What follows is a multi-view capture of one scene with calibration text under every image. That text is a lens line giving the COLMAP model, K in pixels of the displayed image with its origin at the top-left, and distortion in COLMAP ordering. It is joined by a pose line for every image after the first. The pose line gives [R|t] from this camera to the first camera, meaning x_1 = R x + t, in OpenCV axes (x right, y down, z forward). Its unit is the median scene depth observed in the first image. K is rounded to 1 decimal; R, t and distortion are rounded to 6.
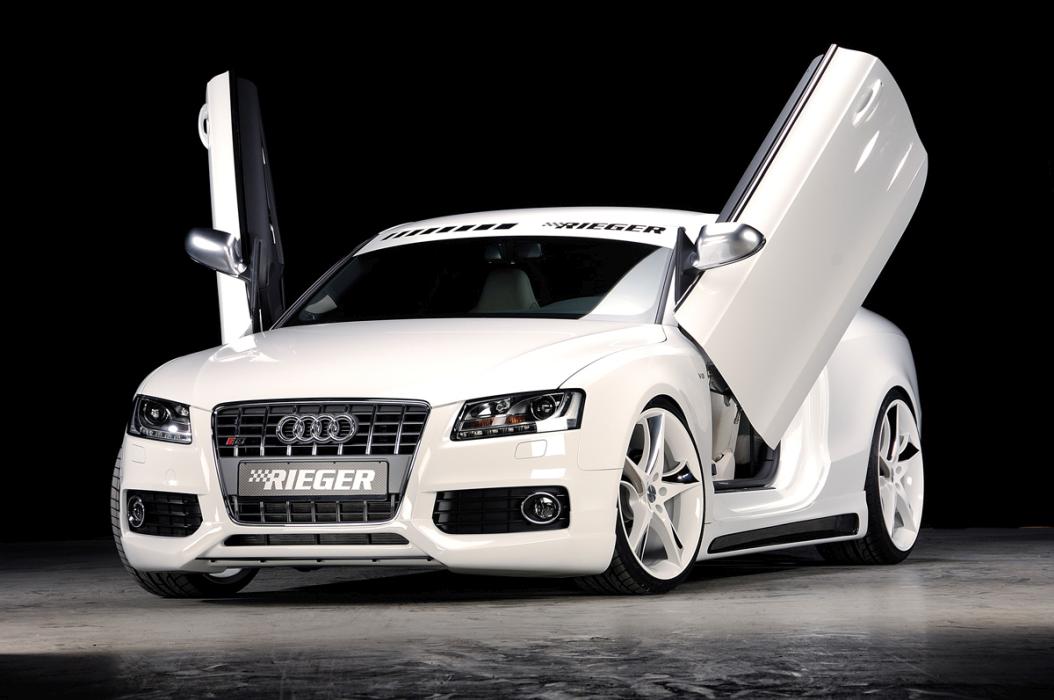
lens RADIAL K [[5445.4, 0, 515.4], [0, 5445.4, 341.6], [0, 0, 1]] dist [2.082639, 0.000000]
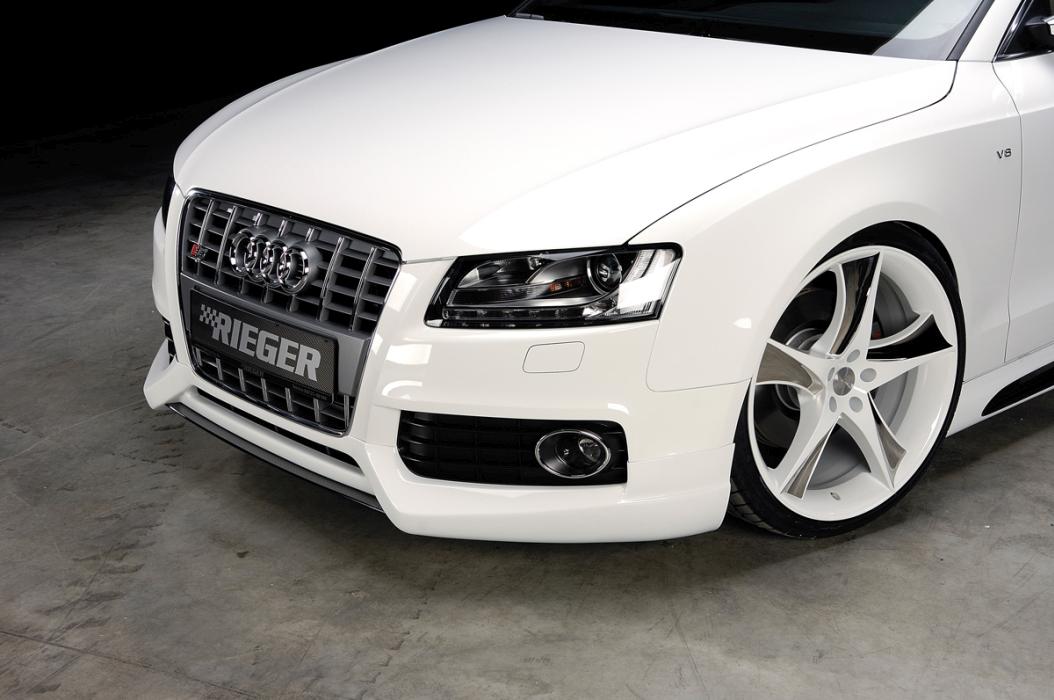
lens RADIAL K [[1532.9, 0, 515.6], [0, 1532.9, 361.2], [0, 0, 1]] dist [0.177918, 0.000000]
pose [[0.895792, 0.148416, -0.418963, 0.064834], [-0.001059, 0.943314, 0.331899, -0.031981], [0.444473, -0.296869, 0.845170, 0.846943]]
